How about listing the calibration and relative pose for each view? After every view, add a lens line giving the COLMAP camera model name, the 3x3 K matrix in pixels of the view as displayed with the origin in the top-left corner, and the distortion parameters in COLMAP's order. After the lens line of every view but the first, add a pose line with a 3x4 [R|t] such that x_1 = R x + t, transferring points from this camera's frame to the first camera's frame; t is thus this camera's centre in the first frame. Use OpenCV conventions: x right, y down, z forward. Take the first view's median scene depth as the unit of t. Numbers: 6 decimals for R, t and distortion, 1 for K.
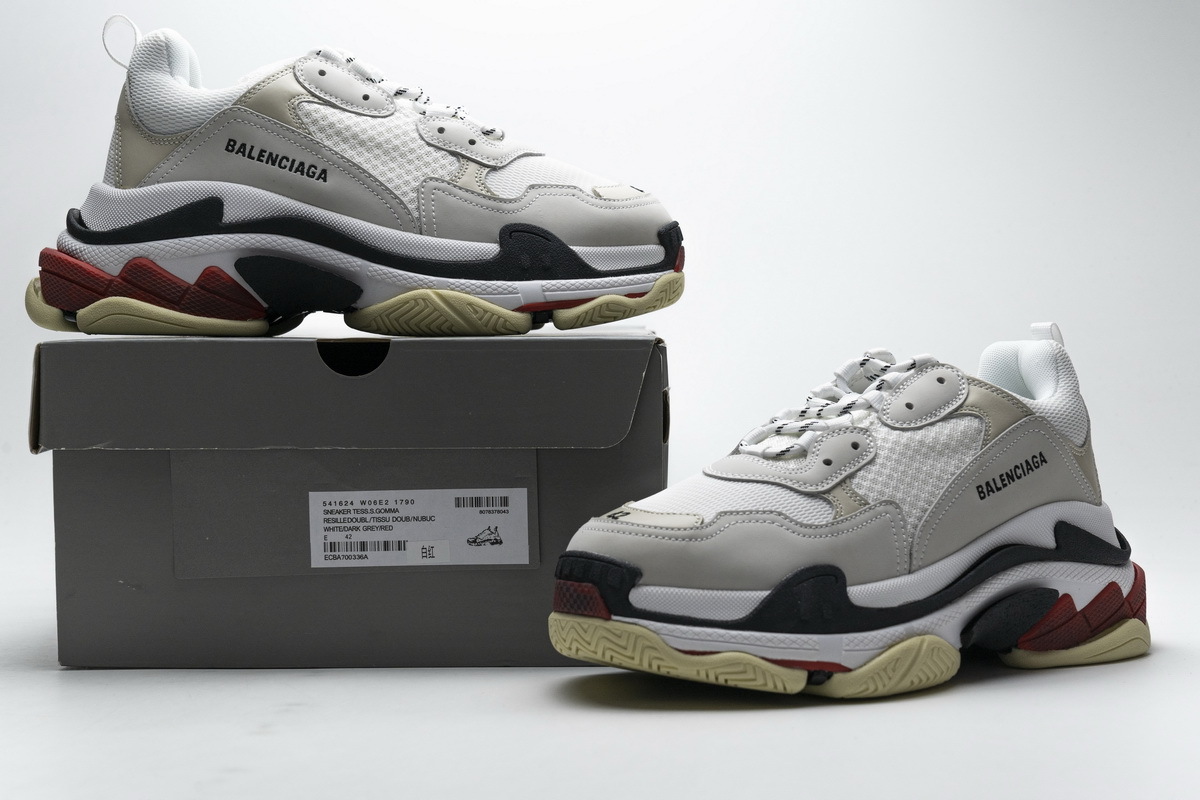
lens RADIAL K [[1888.9, 0, 600.0], [0, 1888.9, 400.0], [0, 0, 1]] dist [0.011393, -0.028371]
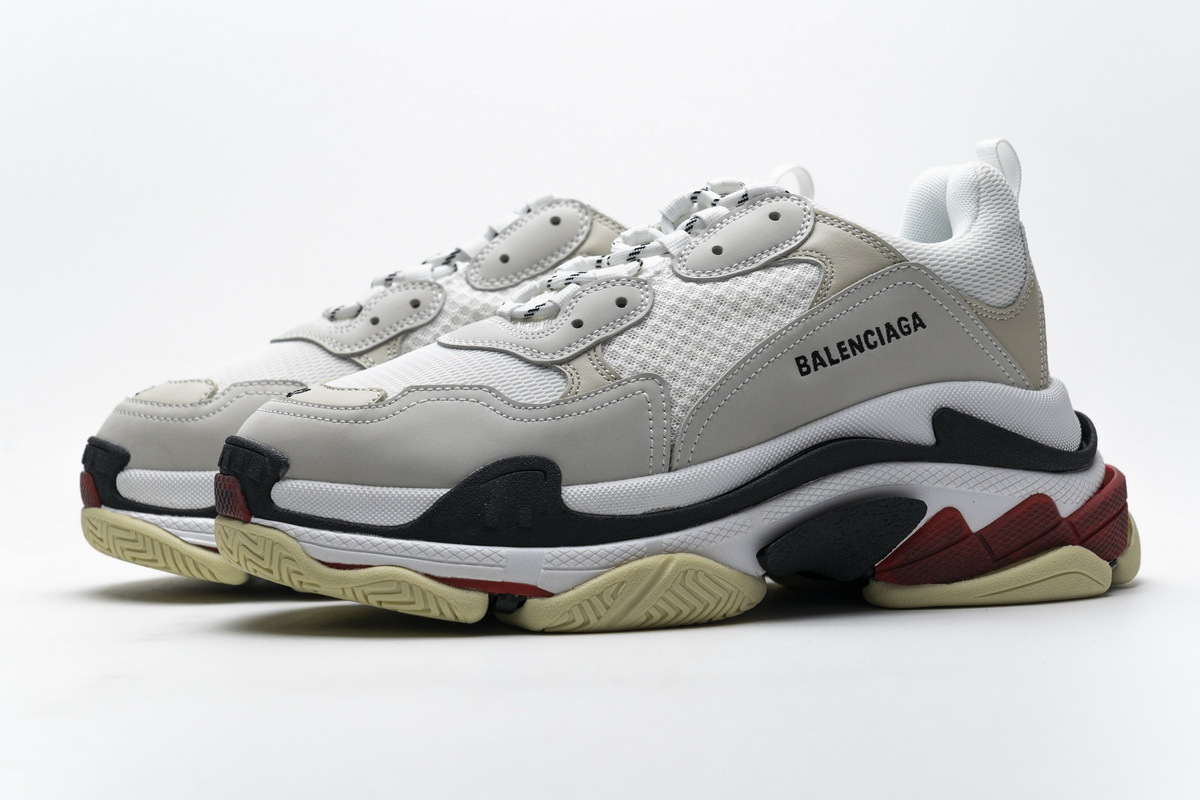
lens RADIAL K [[2370.6, 0, 600.0], [0, 2370.6, 400.0], [0, 0, 1]] dist [0.014528, 0.081234]
pose [[0.963839, 0.004579, -0.266445, 0.382708], [0.004780, 0.999394, 0.034466, 0.030927], [0.266441, -0.034494, 0.963234, 0.091115]]
